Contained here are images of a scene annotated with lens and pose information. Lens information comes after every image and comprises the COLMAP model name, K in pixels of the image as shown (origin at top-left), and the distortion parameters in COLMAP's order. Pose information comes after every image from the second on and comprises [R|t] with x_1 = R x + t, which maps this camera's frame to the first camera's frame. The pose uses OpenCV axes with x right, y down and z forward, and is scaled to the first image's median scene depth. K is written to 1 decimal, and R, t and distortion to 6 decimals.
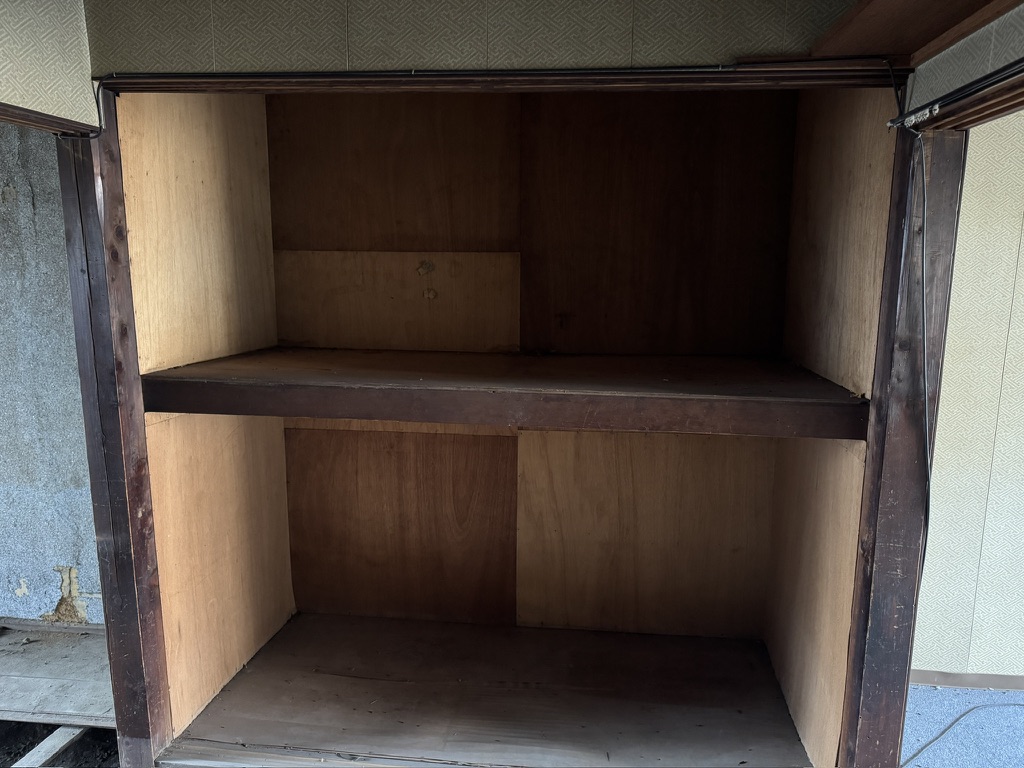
lens RADIAL K [[725.7, 0, 510.4], [0, 725.7, 383.5], [0, 0, 1]] dist [0.044365, -0.056263]
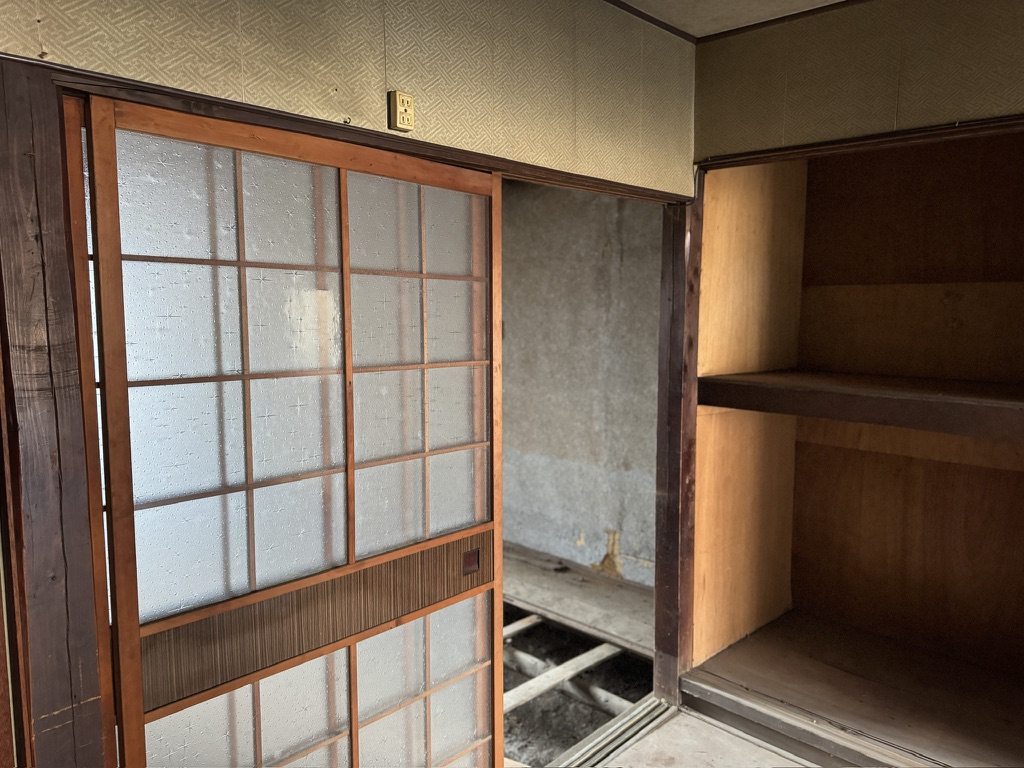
lens RADIAL K [[725.7, 0, 503.7], [0, 725.7, 381.8], [0, 0, 1]] dist [0.044365, -0.056263]
pose [[0.797234, 0.056246, -0.601044, 0.011146], [-0.103058, 0.993715, -0.043705, 0.082175], [0.594808, 0.096786, 0.798020, -0.243759]]
